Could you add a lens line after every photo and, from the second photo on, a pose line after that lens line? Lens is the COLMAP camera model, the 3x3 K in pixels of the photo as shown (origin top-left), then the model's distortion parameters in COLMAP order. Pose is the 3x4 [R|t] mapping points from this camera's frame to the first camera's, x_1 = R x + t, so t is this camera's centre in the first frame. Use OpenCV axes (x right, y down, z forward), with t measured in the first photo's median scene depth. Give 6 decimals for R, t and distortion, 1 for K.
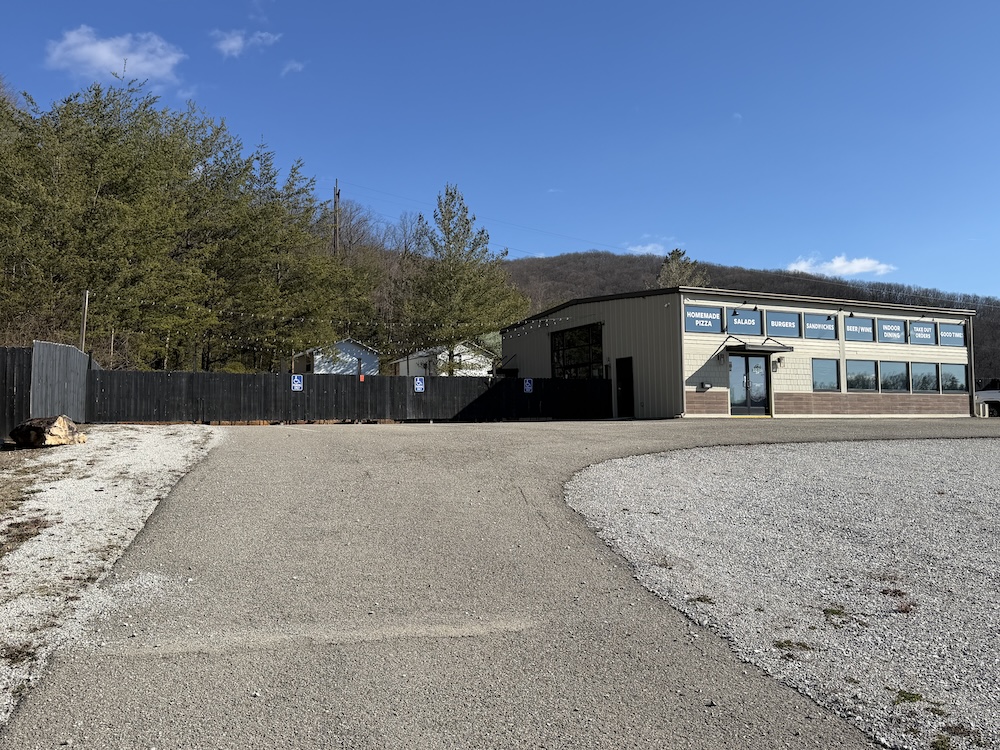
lens RADIAL K [[847.7, 0, 500.0], [0, 847.7, 375.0], [0, 0, 1]] dist [0.161782, -0.219300]
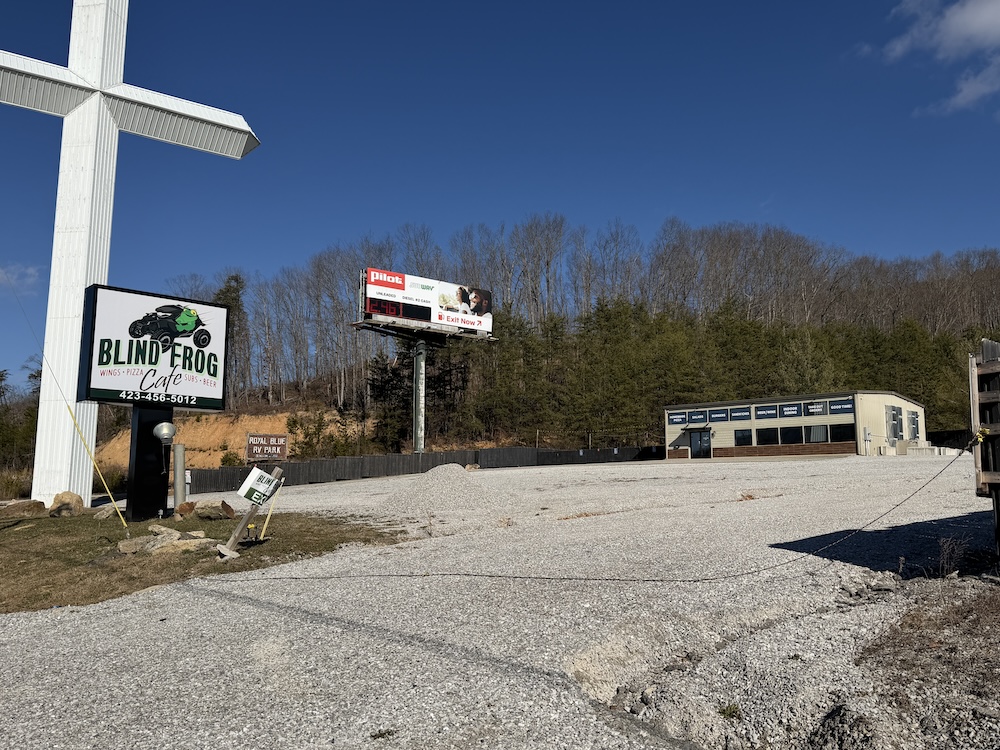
lens RADIAL K [[847.7, 0, 500.0], [0, 847.7, 375.0], [0, 0, 1]] dist [0.161782, -0.219300]
pose [[0.284267, -0.125073, -0.950552, 2.250378], [0.056661, 0.991913, -0.113570, 0.053295], [0.957069, -0.021575, 0.289055, -0.139013]]
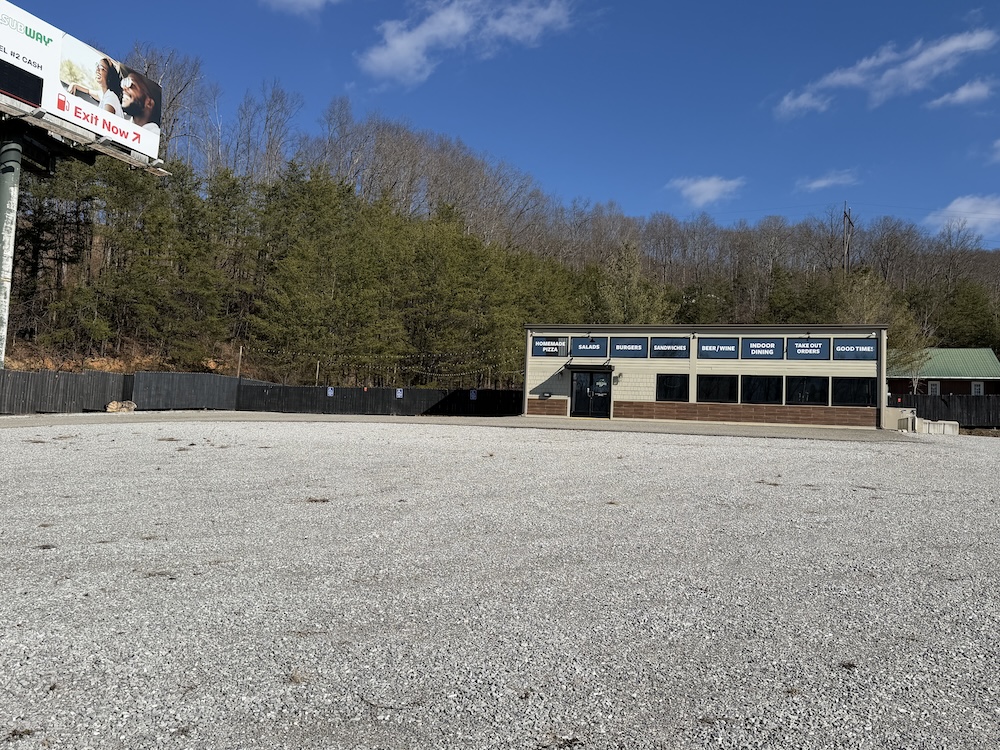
lens RADIAL K [[847.7, 0, 500.0], [0, 847.7, 375.0], [0, 0, 1]] dist [0.161782, -0.219300]
pose [[0.715796, -0.014074, -0.698167, 1.085348], [-0.005293, 0.999659, -0.025578, 0.015268], [0.698289, 0.022004, 0.715478, -0.030735]]
